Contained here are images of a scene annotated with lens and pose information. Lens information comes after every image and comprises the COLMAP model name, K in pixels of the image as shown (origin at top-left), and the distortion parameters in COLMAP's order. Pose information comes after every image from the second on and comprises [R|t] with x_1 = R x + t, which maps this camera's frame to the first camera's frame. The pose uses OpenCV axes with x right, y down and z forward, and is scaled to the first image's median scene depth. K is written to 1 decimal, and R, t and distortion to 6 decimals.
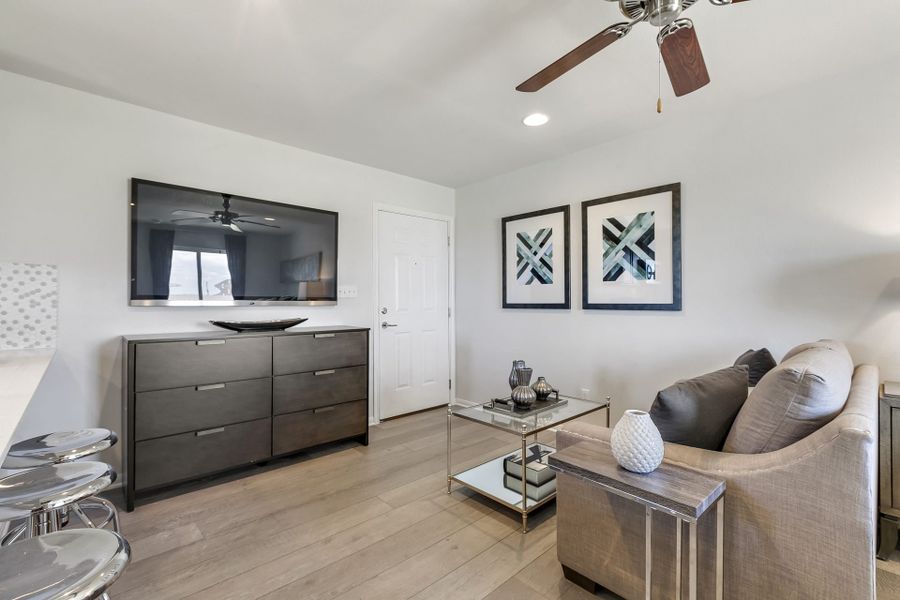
lens RADIAL K [[402.1, 0, 445.9], [0, 402.1, 301.6], [0, 0, 1]] dist [-0.001714, -0.000003]
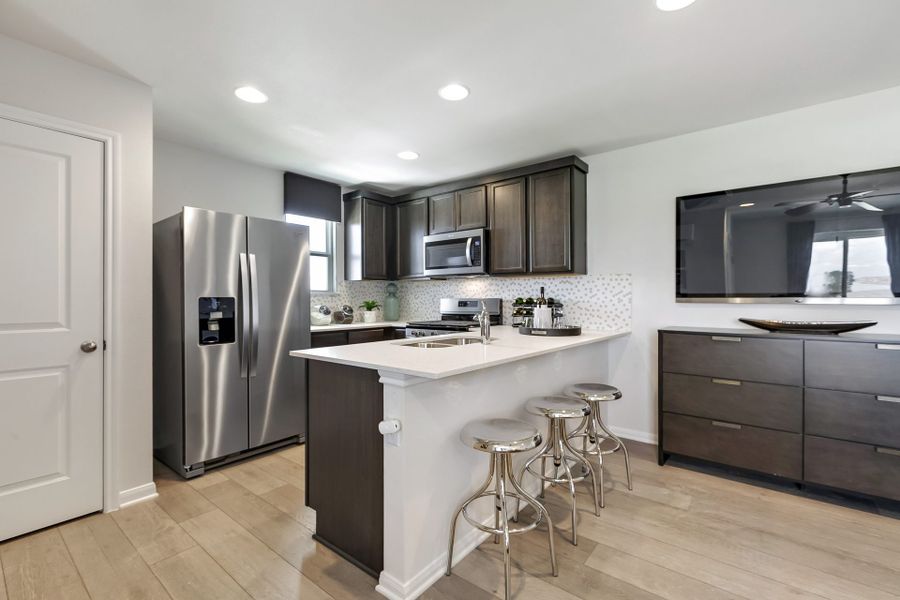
lens RADIAL K [[402.1, 0, 447.7], [0, 402.1, 300.3], [0, 0, 1]] dist [-0.001714, -0.000003]
pose [[0.135587, 0.002983, -0.990761, 0.363346], [0.000723, 0.999995, 0.003110, -0.000488], [0.990765, -0.001138, 0.135584, 0.162773]]
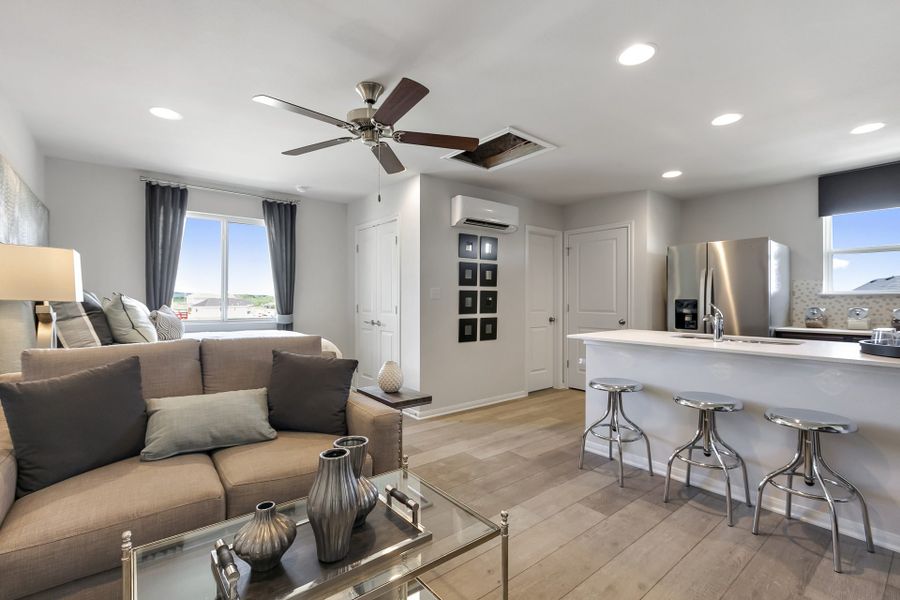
lens RADIAL K [[402.1, 0, 450.1], [0, 402.1, 299.4], [0, 0, 1]] dist [-0.001714, -0.000003]
pose [[-0.997648, 0.021153, 0.065203, 0.053141], [0.021558, 0.999752, 0.005507, -0.041504], [-0.065071, 0.006900, -0.997857, 1.644067]]
